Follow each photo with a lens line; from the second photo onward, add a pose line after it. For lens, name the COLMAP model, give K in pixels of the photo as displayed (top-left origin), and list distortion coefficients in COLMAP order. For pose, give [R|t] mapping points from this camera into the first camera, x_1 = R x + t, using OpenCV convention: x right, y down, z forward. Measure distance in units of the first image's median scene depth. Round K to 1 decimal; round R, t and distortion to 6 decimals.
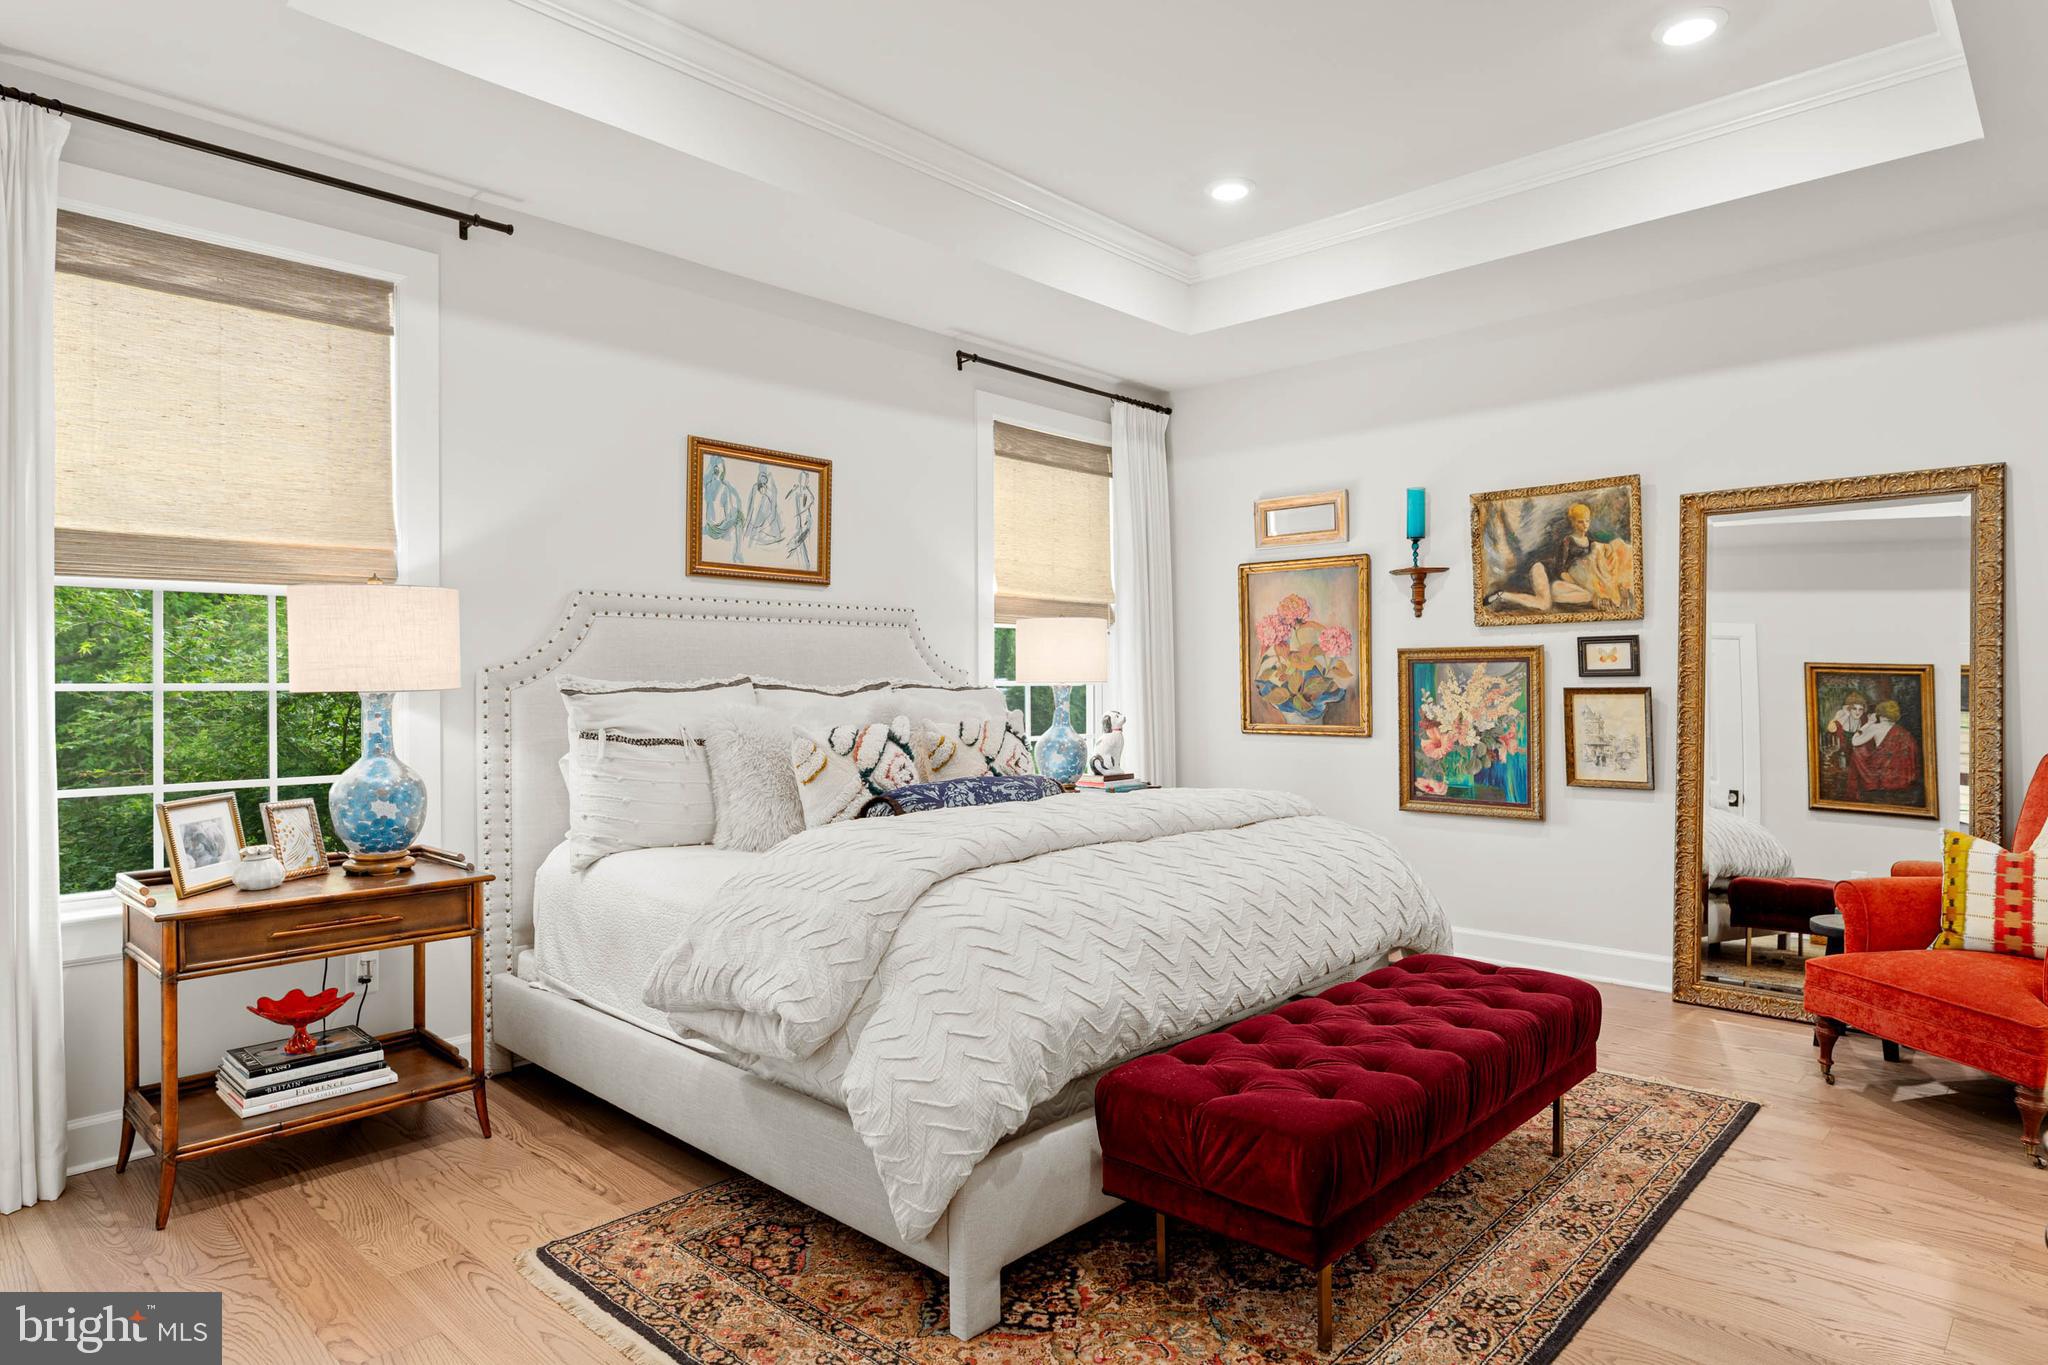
lens RADIAL K [[1166.4, 0, 1024.7], [0, 1166.4, 683.0], [0, 0, 1]] dist [0.001590, -0.001431]
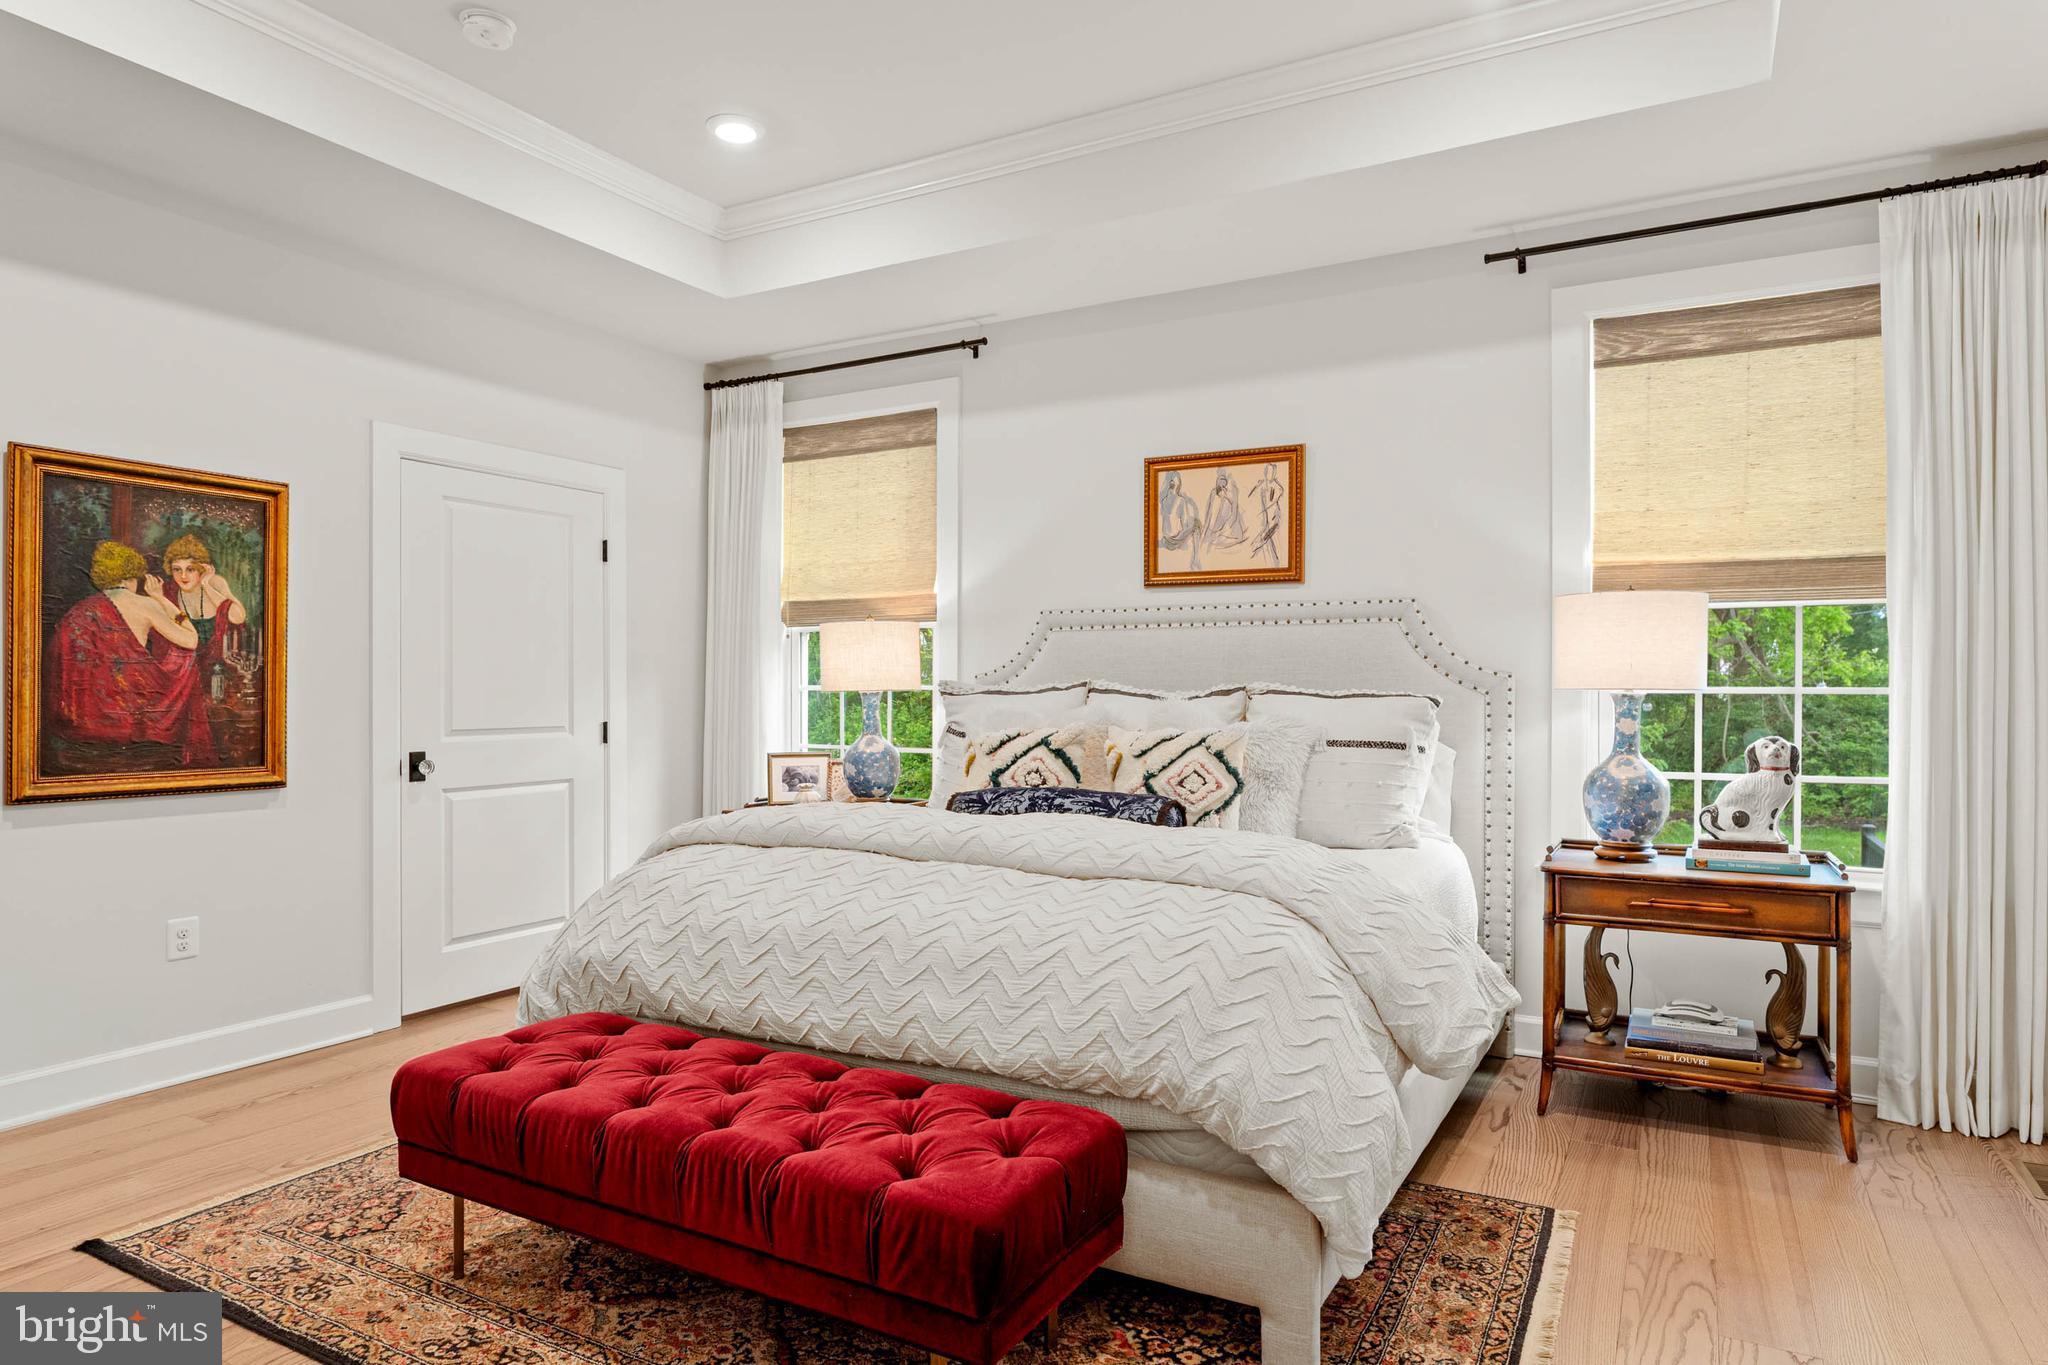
lens RADIAL K [[1183.6, 0, 1024.9], [0, 1183.6, 685.6], [0, 0, 1]] dist [-0.000593, -0.000985]
pose [[0.248570, 0.003622, -0.968607, 0.728167], [-0.004279, 0.999987, 0.002642, -0.003822], [0.968604, 0.003488, 0.248582, 0.603030]]
